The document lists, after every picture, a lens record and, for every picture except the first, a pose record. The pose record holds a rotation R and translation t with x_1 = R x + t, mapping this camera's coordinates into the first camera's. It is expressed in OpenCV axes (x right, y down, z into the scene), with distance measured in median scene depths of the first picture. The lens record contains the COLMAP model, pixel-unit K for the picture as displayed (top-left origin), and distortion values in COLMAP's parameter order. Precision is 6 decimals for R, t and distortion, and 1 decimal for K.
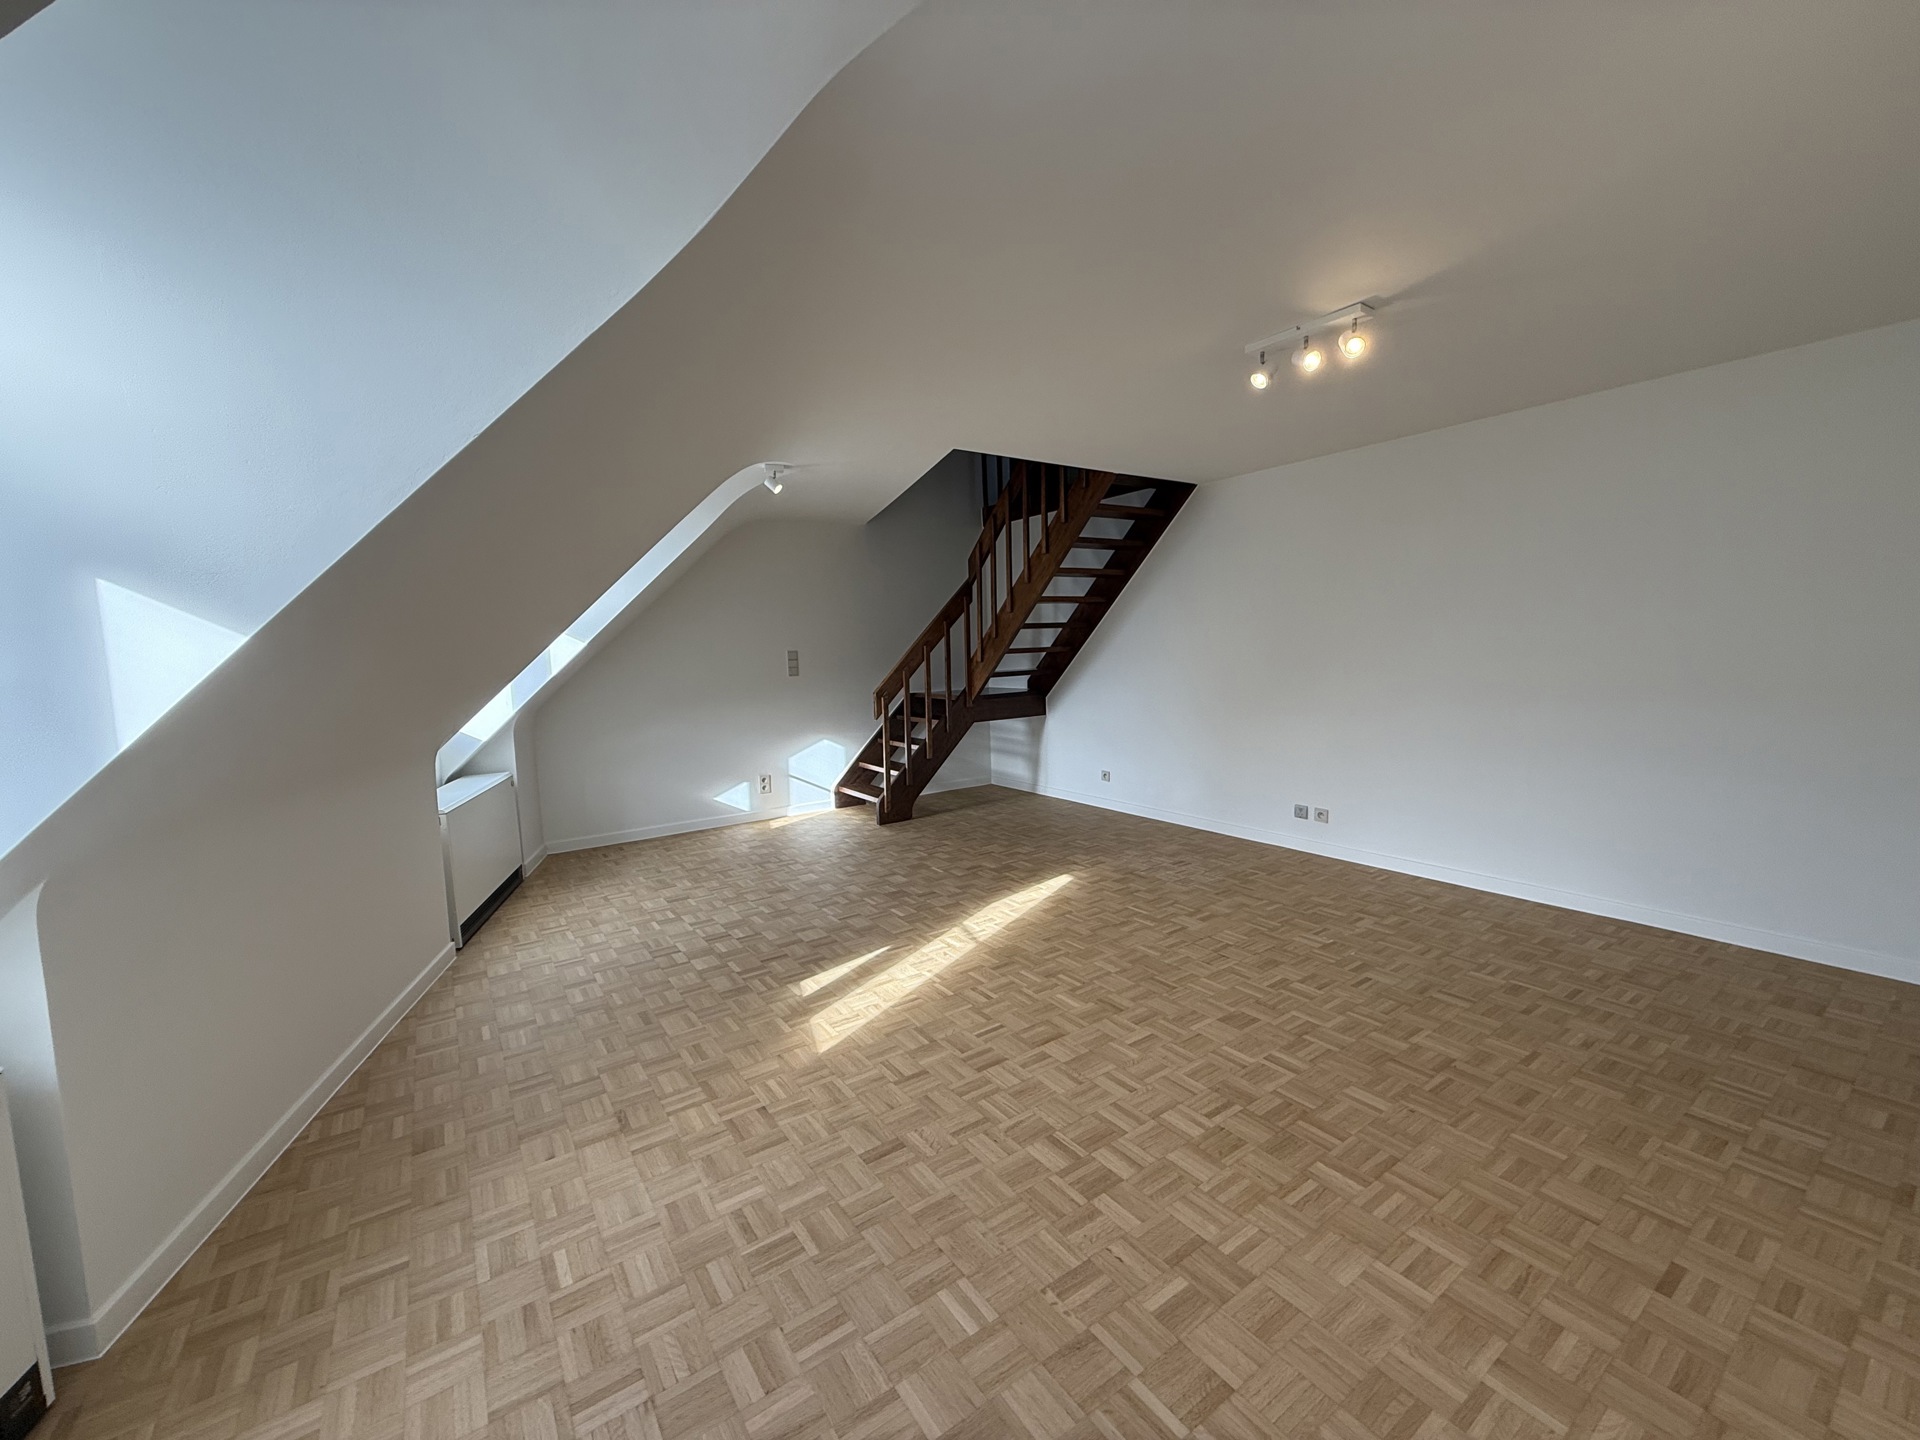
lens RADIAL K [[761.5, 0, 952.6], [0, 761.5, 720.0], [0, 0, 1]] dist [-0.000690, -0.000179]
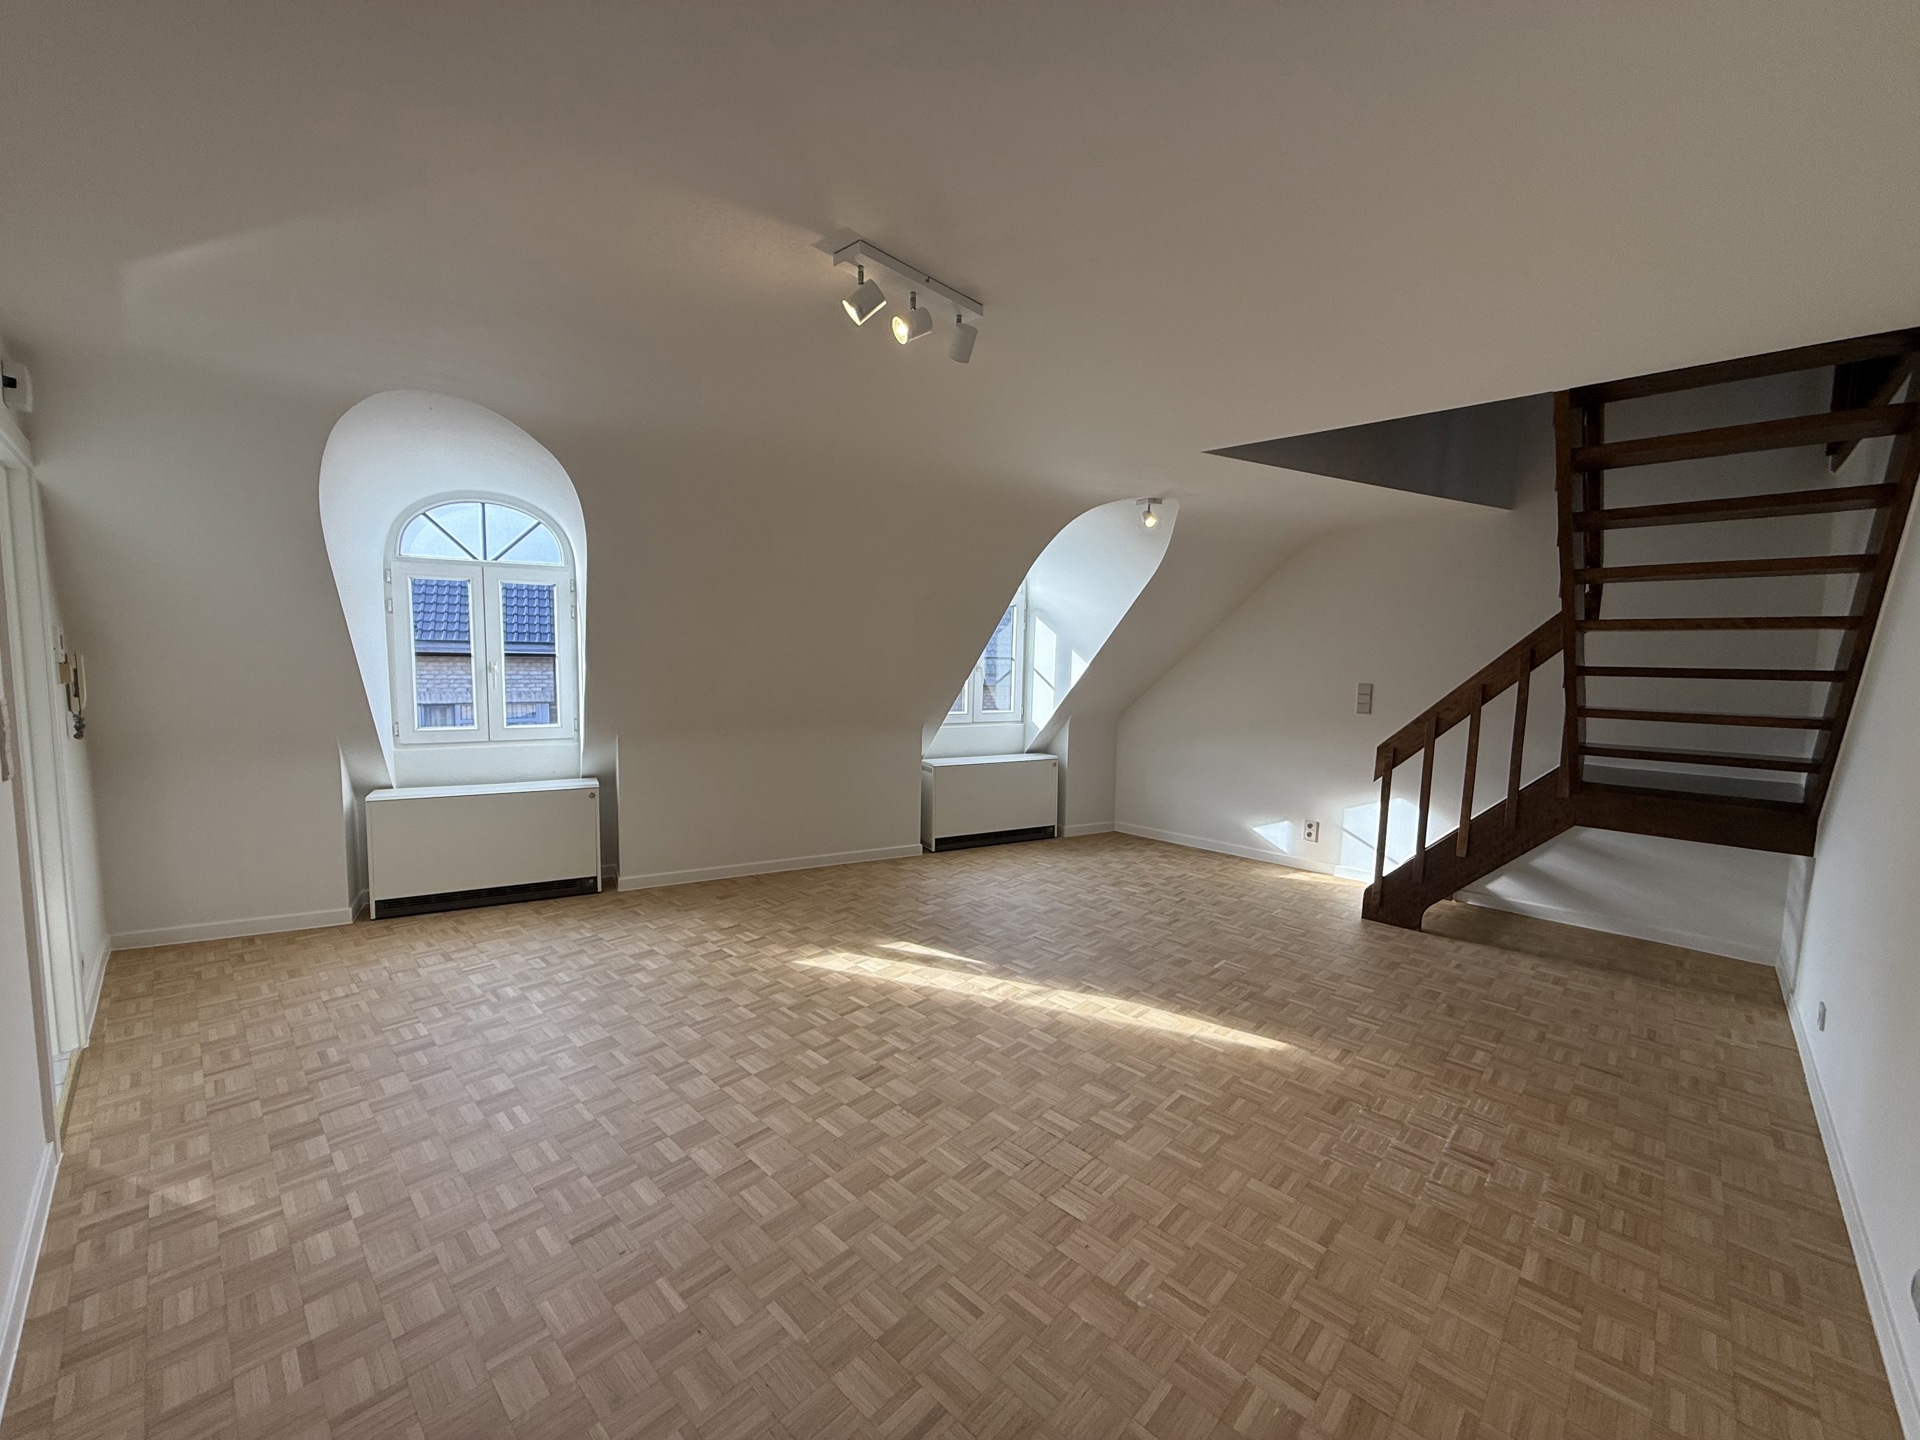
lens RADIAL K [[761.5, 0, 952.6], [0, 761.5, 720.0], [0, 0, 1]] dist [-0.000690, -0.000179]
pose [[0.196000, 0.123811, -0.972756, 0.874042], [-0.119709, 0.987599, 0.101580, -0.139081], [0.973270, 0.096538, 0.208391, 0.675939]]
